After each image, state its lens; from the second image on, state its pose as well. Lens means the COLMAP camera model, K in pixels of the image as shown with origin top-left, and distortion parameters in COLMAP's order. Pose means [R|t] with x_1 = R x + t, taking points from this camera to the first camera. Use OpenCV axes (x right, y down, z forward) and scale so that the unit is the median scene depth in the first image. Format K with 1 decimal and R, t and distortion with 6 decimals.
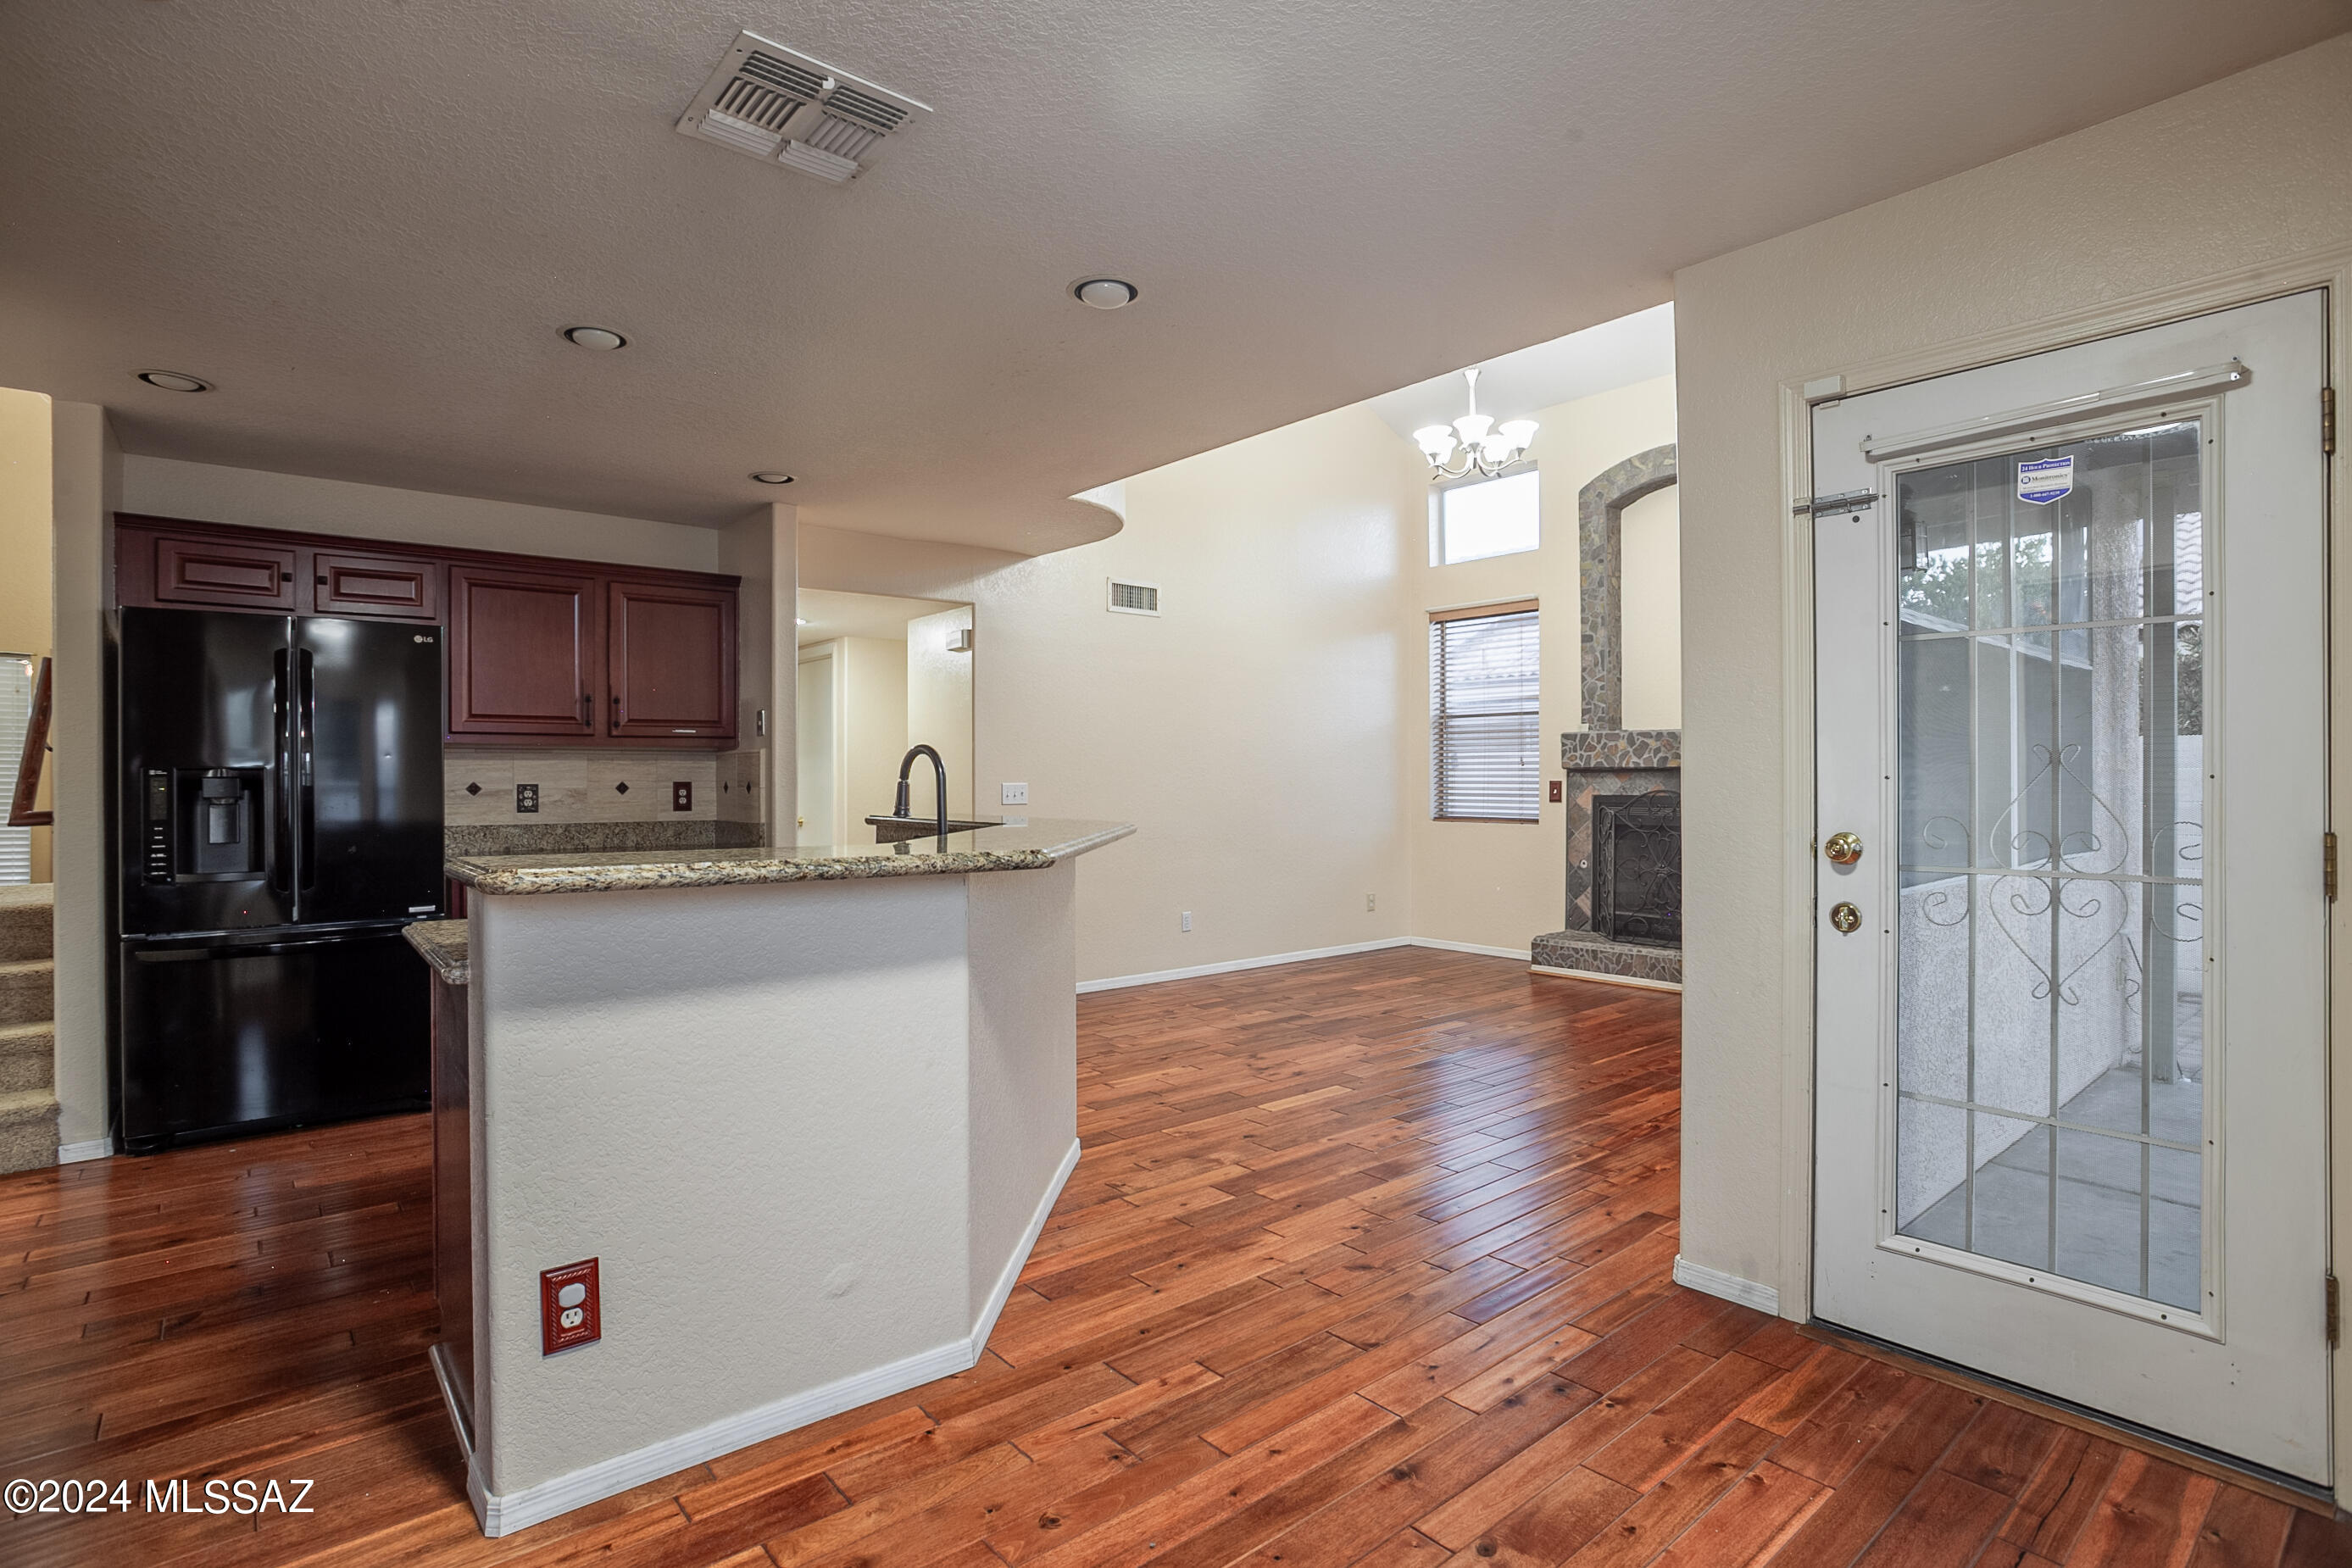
lens RADIAL K [[1154.5, 0, 1154.1], [0, 1154.5, 777.6], [0, 0, 1]] dist [-0.063724, 0.030463]
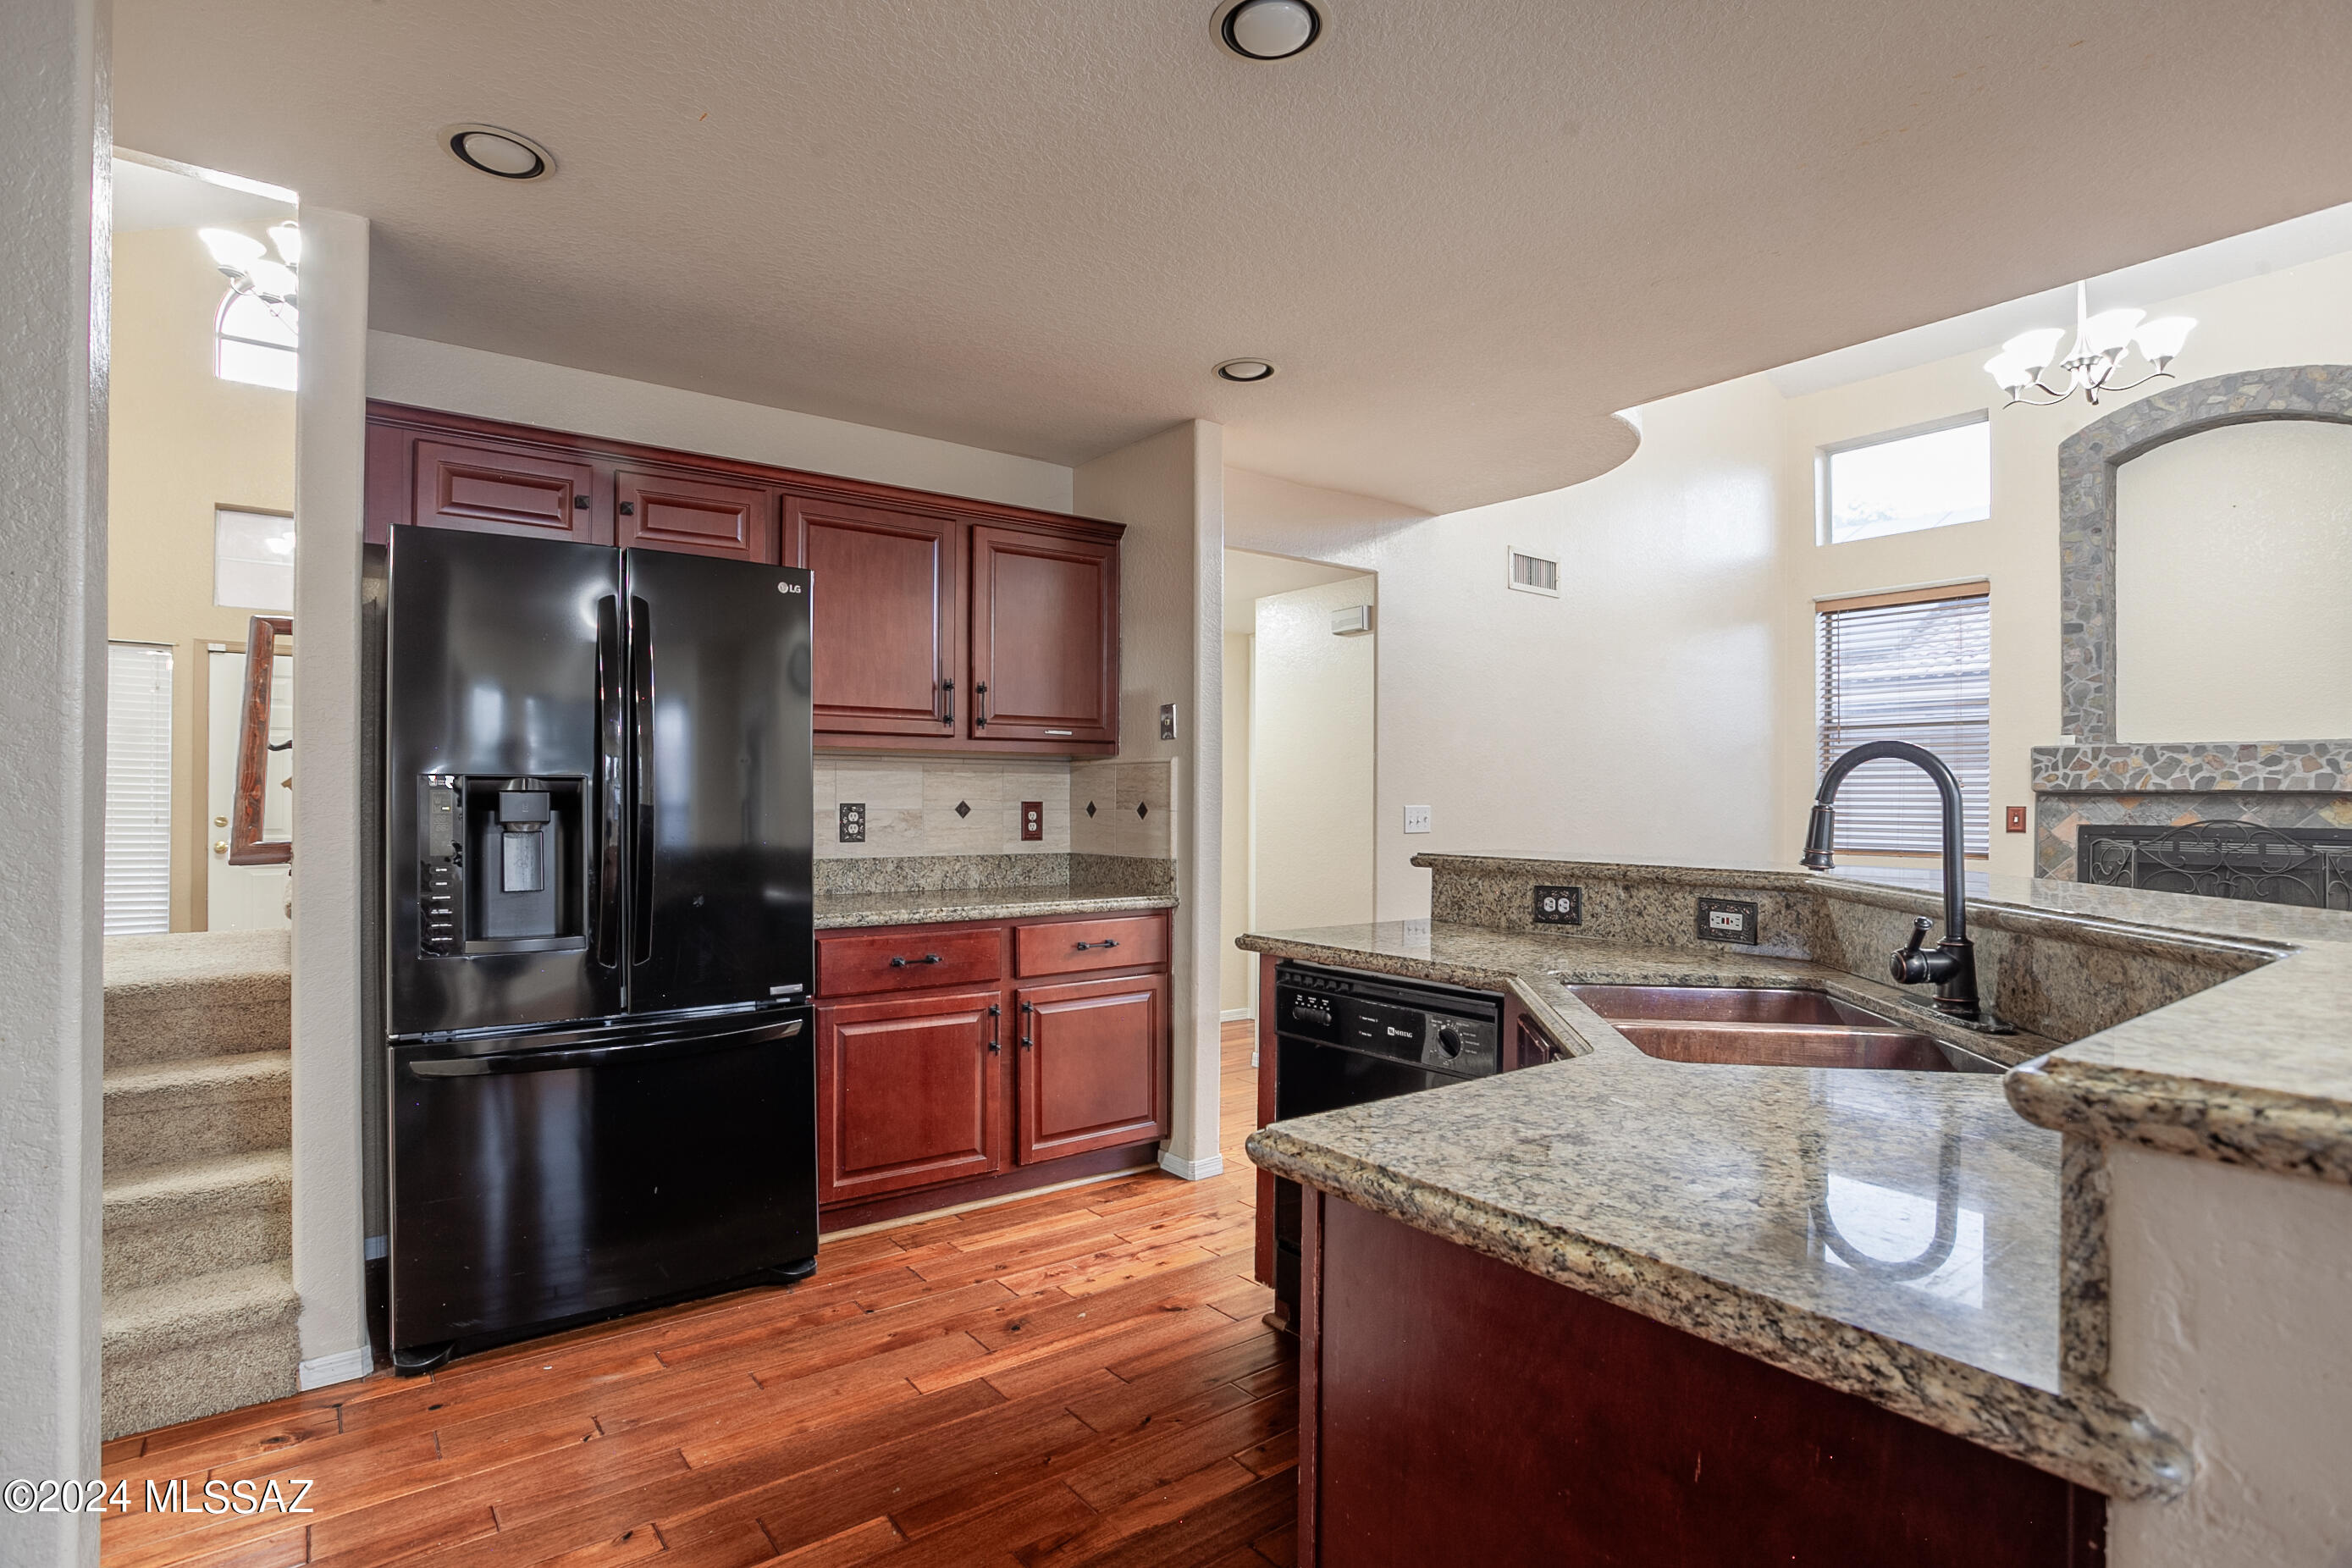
lens RADIAL K [[1162.4, 0, 1143.2], [0, 1162.4, 791.3], [0, 0, 1]] dist [-0.066994, 0.032918]
pose [[0.998824, 0.005992, -0.048105, -0.302550], [-0.006300, 0.999961, -0.006251, 0.001304], [0.048065, 0.006547, 0.998823, 0.242665]]
